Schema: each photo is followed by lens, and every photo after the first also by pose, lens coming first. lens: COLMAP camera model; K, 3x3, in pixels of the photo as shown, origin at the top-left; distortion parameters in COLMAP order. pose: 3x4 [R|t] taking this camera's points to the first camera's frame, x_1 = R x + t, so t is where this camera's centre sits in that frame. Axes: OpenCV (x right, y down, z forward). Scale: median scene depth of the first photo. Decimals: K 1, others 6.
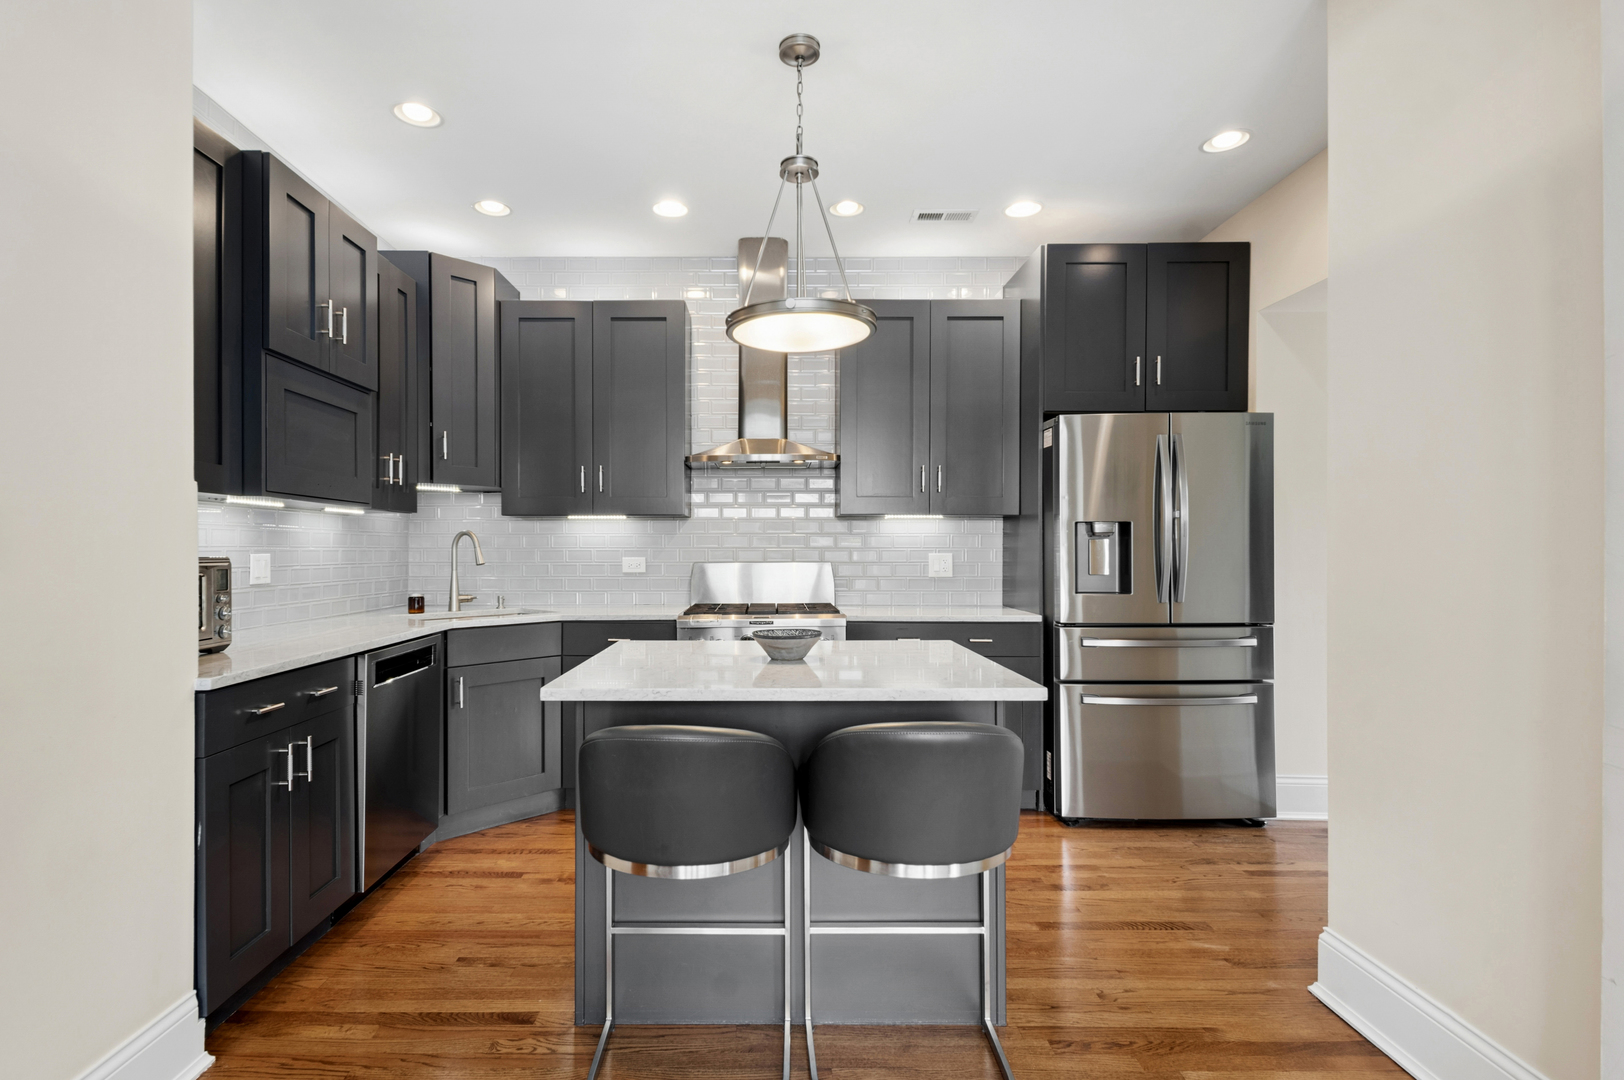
lens RADIAL K [[797.8, 0, 806.1], [0, 797.8, 550.8], [0, 0, 1]] dist [0.011930, -0.002303]
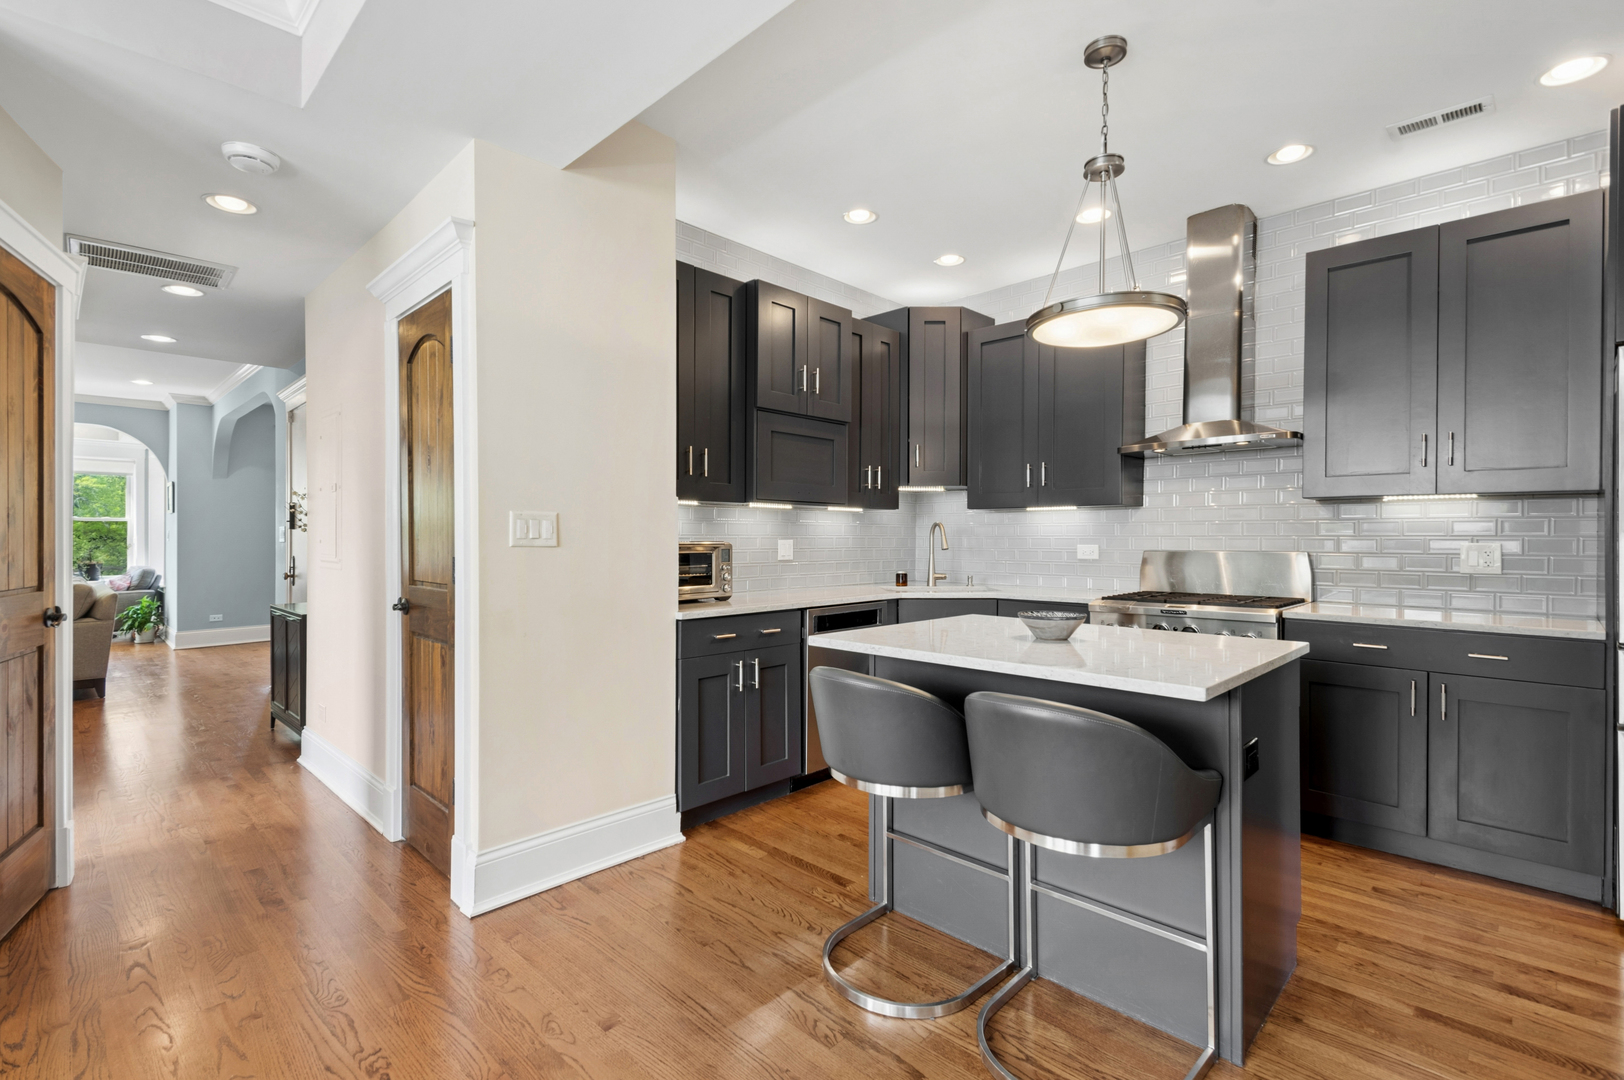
lens RADIAL K [[733.0, 0, 805.3], [0, 733.0, 541.6], [0, 0, 1]] dist [0.023802, -0.008699]
pose [[0.718904, 0.005945, -0.695083, 0.291100], [-0.002783, 0.999980, 0.005676, -0.000821], [0.695103, -0.002146, 0.718907, 0.037069]]
